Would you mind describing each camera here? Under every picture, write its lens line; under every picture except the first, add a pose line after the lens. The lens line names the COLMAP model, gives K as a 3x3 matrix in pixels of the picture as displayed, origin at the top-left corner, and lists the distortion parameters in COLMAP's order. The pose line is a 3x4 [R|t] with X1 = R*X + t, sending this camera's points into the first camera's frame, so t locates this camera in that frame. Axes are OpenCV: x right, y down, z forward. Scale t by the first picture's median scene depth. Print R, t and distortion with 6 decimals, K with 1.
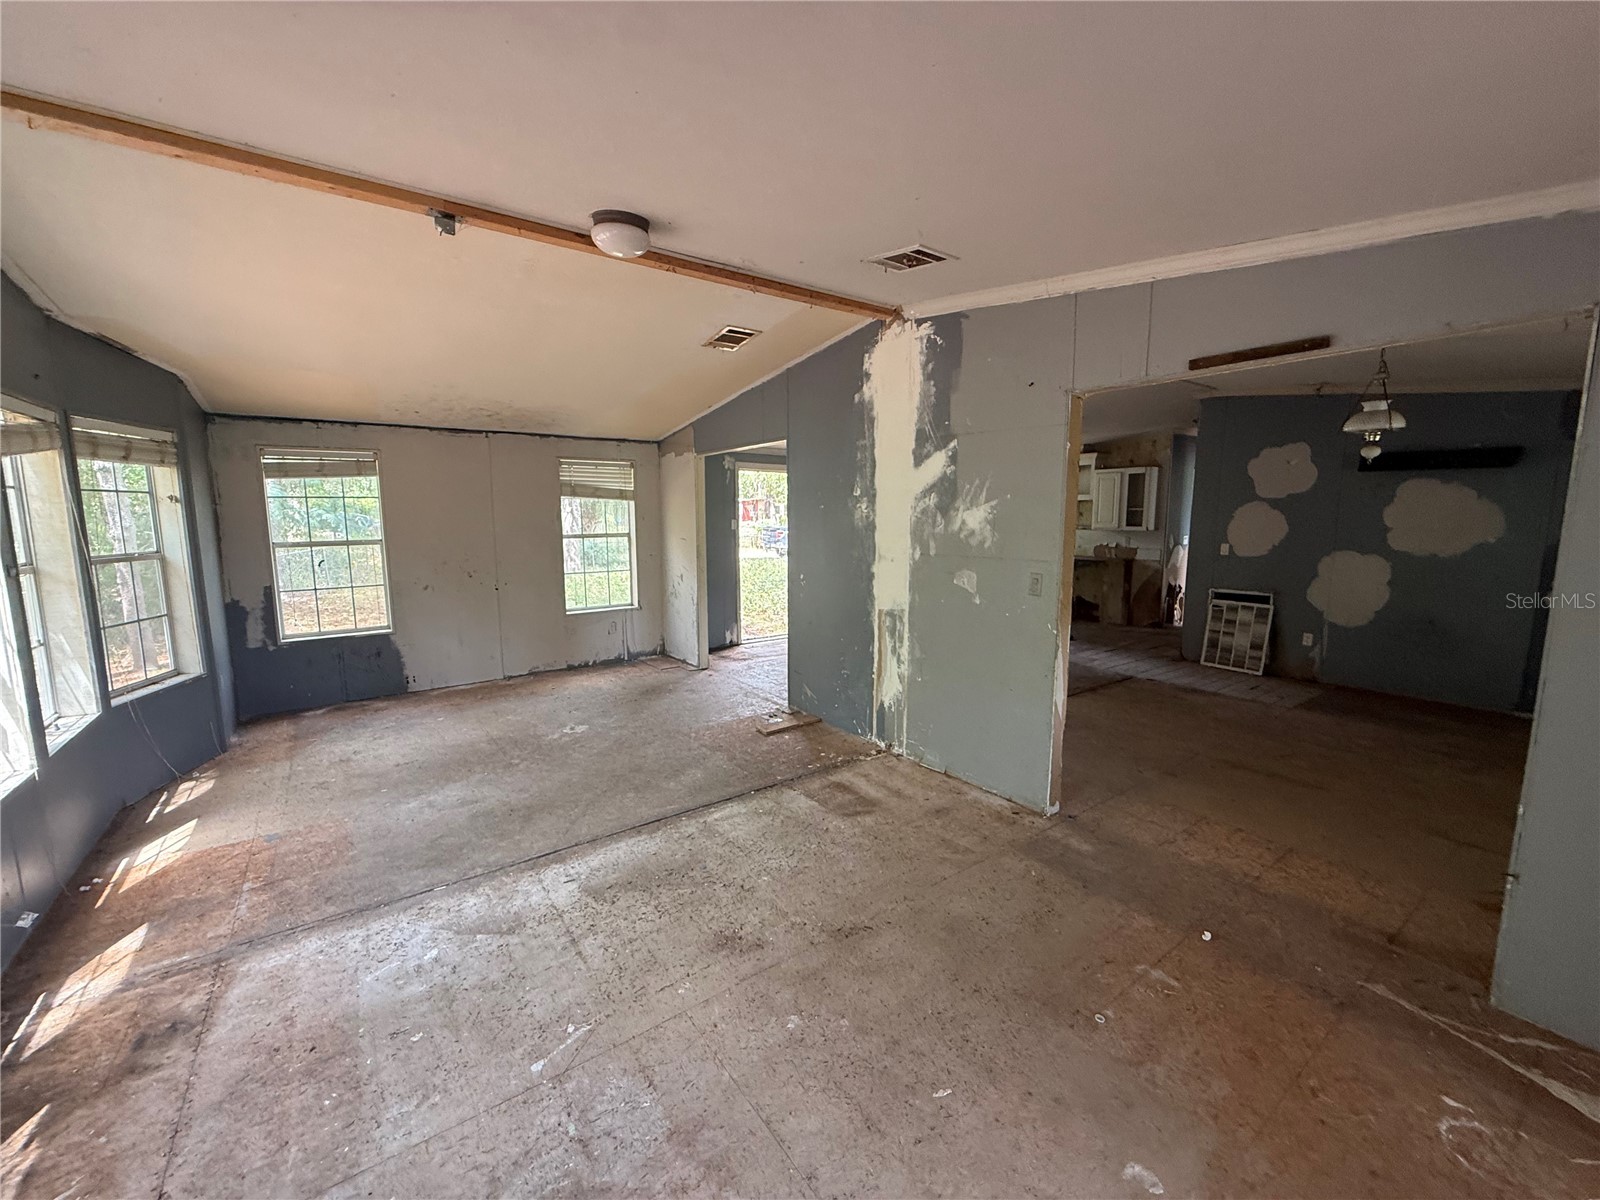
lens RADIAL K [[638.9, 0, 795.4], [0, 638.9, 597.4], [0, 0, 1]] dist [-0.000602, 0.000462]
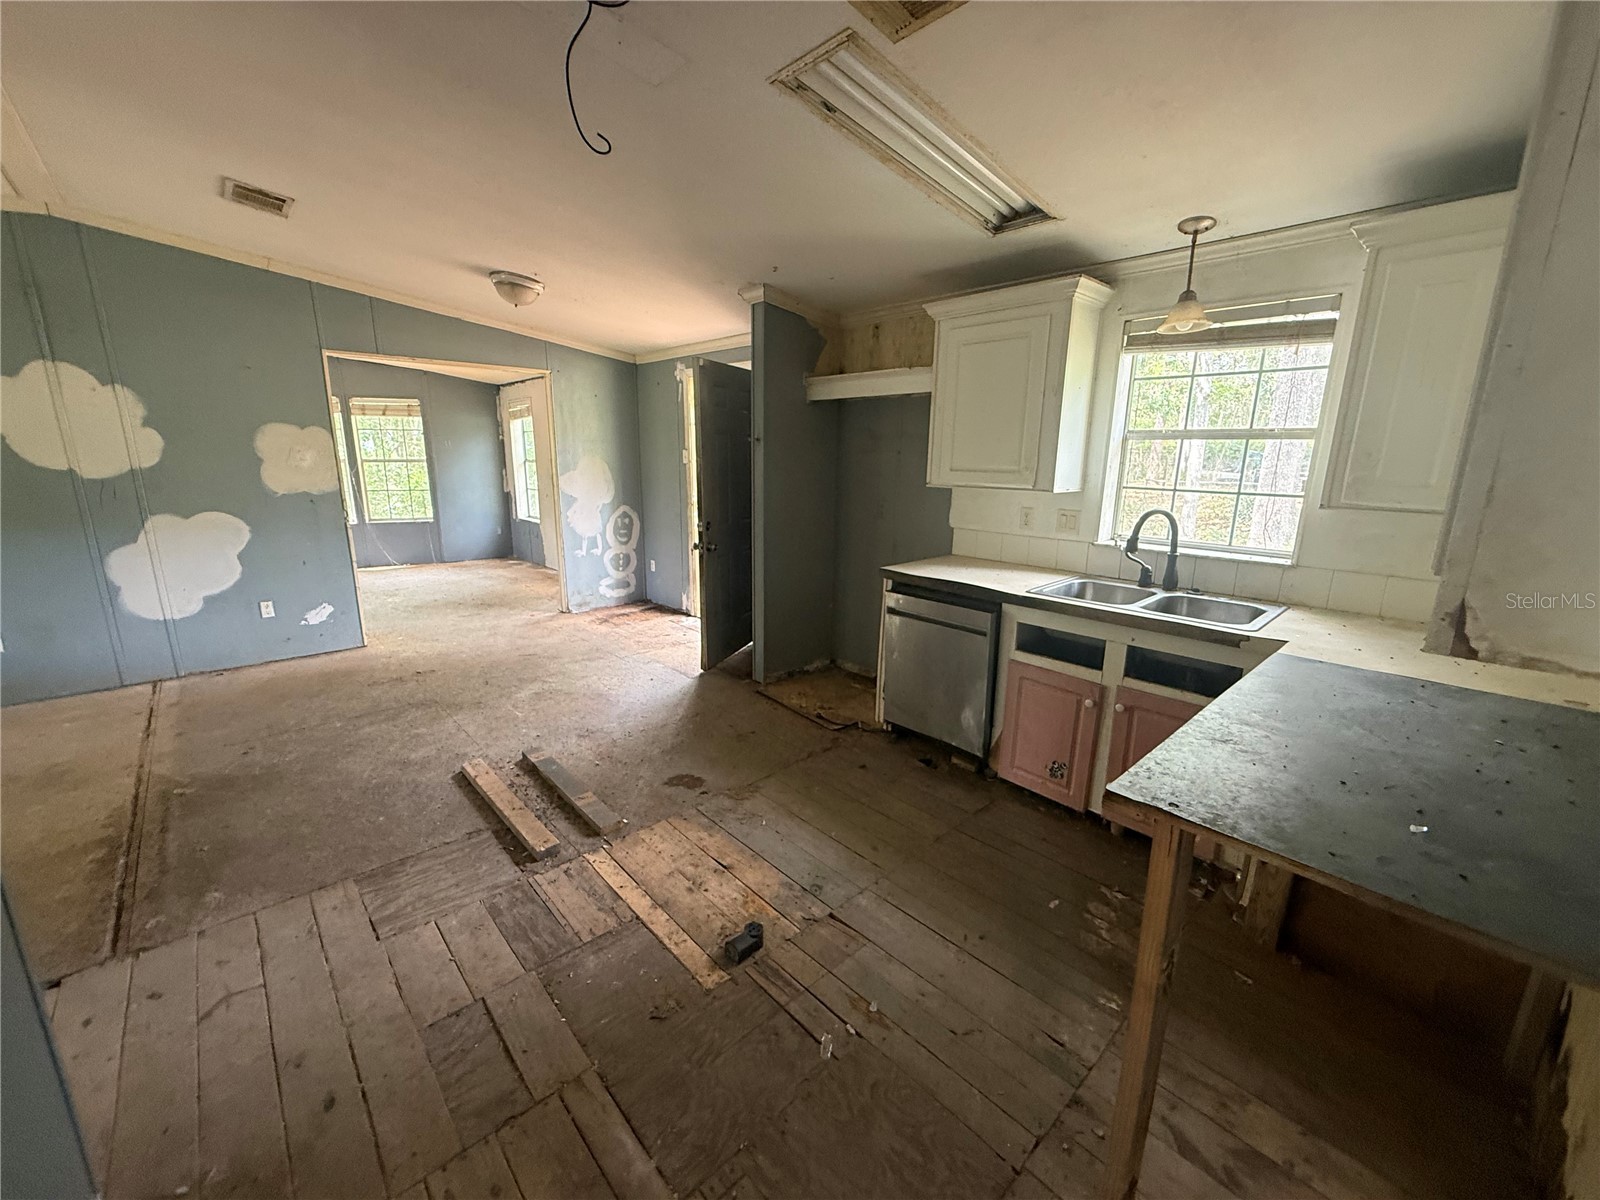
lens RADIAL K [[638.9, 0, 794.4], [0, 638.9, 596.6], [0, 0, 1]] dist [-0.000602, 0.000462]
pose [[0.119091, 0.226469, -0.966710, 1.229560], [-0.138644, 0.967893, 0.209667, -0.234310], [0.983156, 0.109059, 0.146666, 1.865994]]
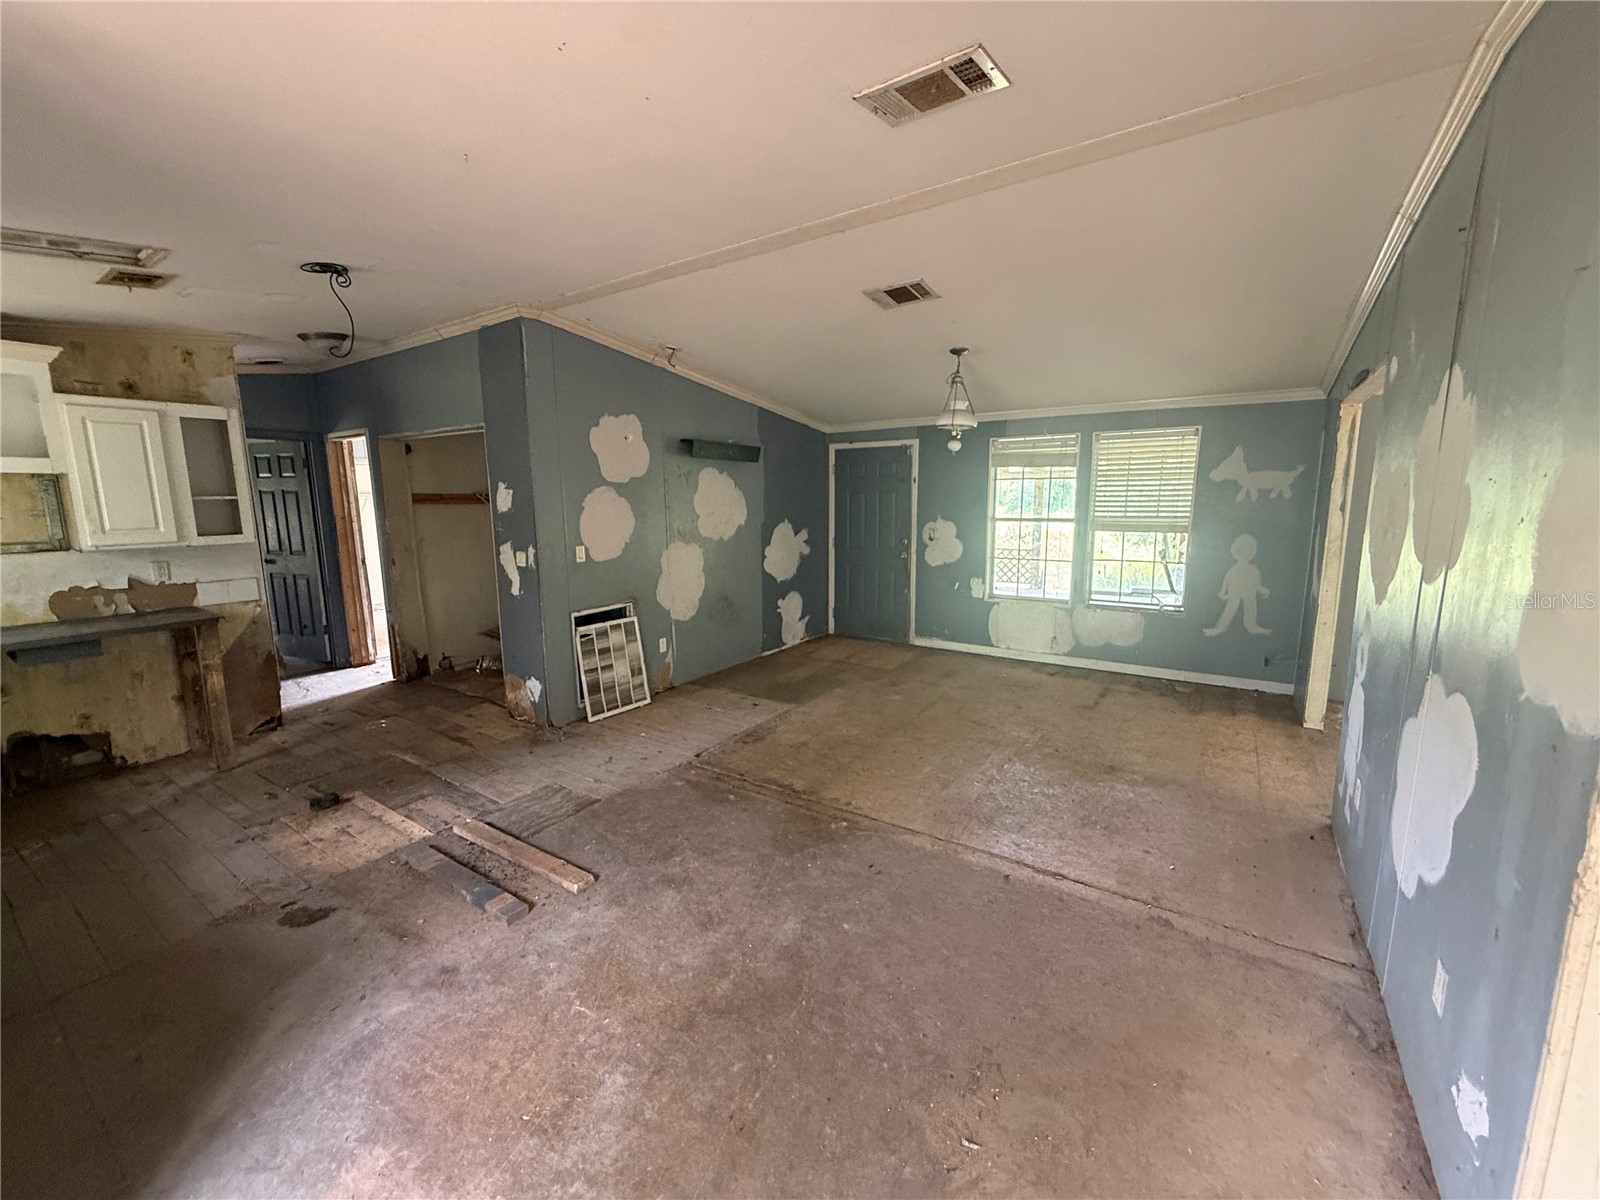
lens RADIAL K [[638.9, 0, 794.6], [0, 638.9, 598.2], [0, 0, 1]] dist [-0.000602, 0.000462]
pose [[-0.346403, -0.142372, 0.927219, -0.100147], [0.132468, 0.971088, 0.198597, -0.213250], [-0.928686, 0.191621, -0.317528, 1.582031]]
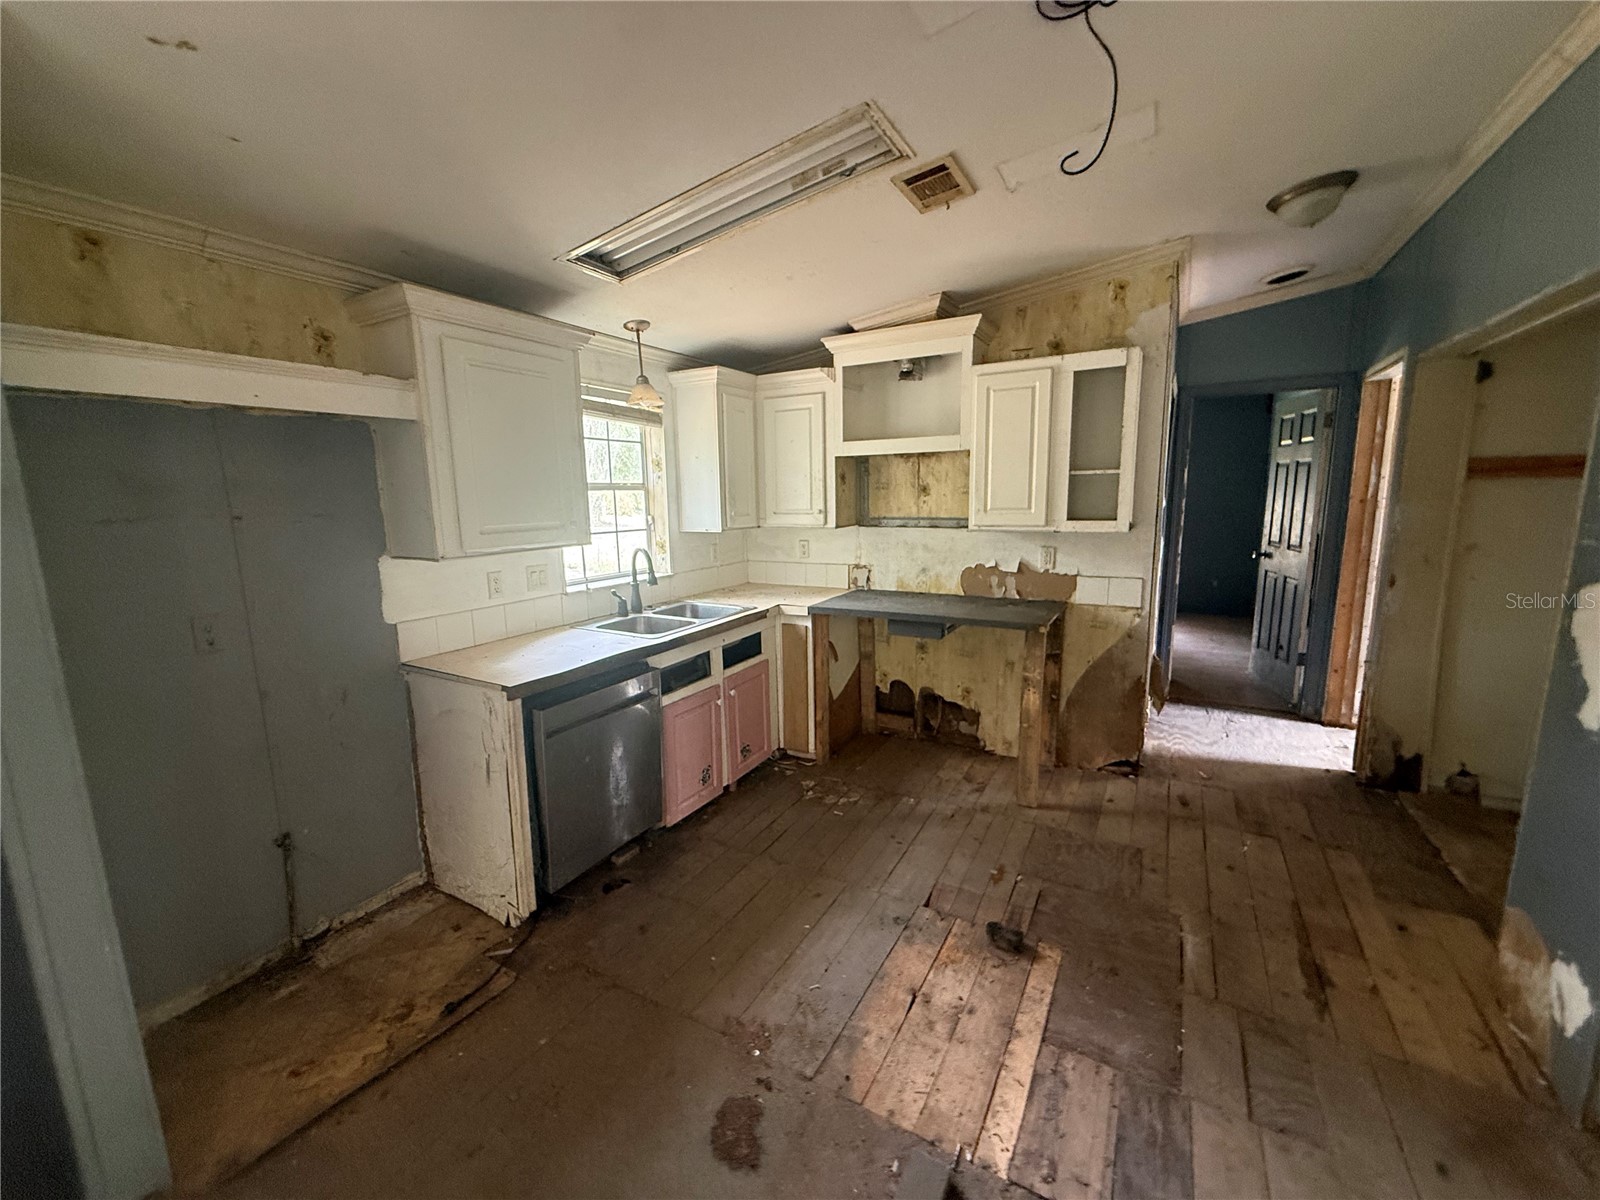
lens RADIAL K [[638.9, 0, 797.7], [0, 638.9, 595.1], [0, 0, 1]] dist [-0.000602, 0.000462]
pose [[0.910707, -0.079093, 0.405410, 0.473802], [0.068562, 0.996826, 0.040457, -0.195517], [-0.407323, -0.009049, 0.913239, 1.517532]]
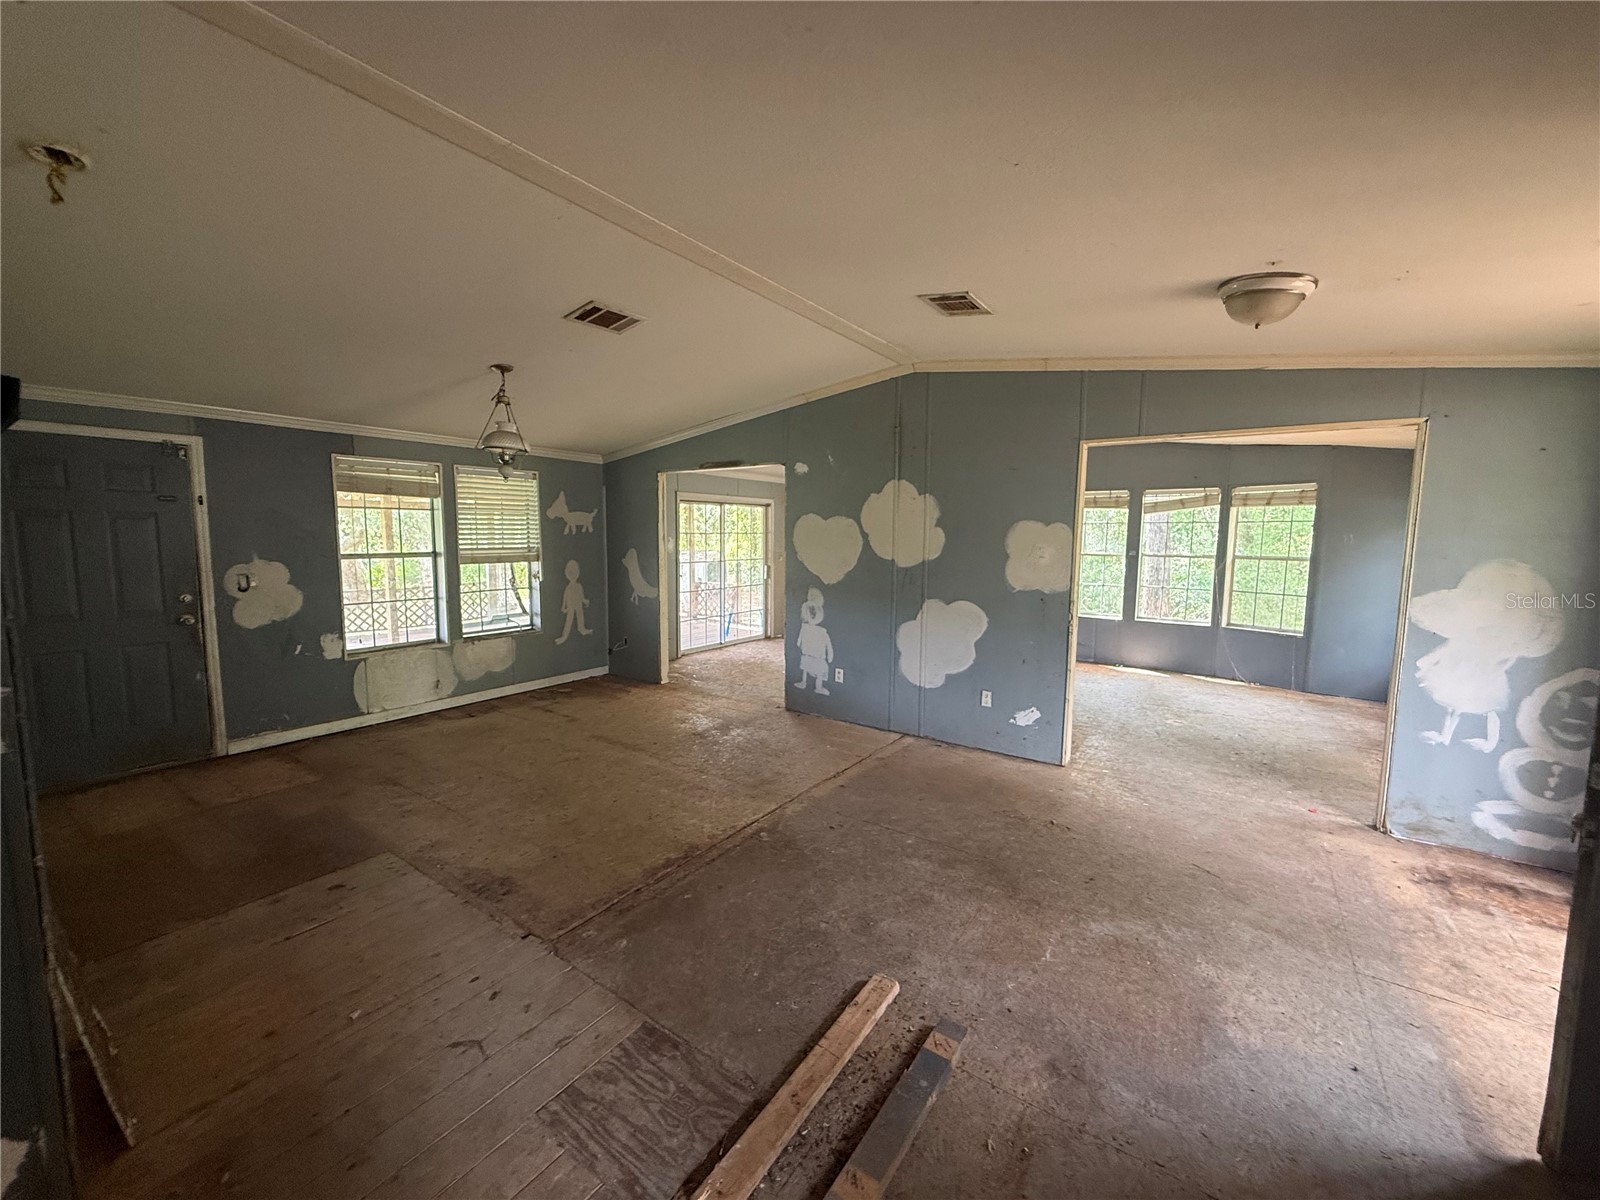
lens RADIAL K [[638.9, 0, 796.1], [0, 638.9, 596.9], [0, 0, 1]] dist [-0.000602, 0.000462]
pose [[-0.944302, 0.029036, -0.327796, 0.751844], [-0.047957, 0.973324, 0.224369, -0.266777], [0.325566, 0.227592, -0.917719, 2.016537]]
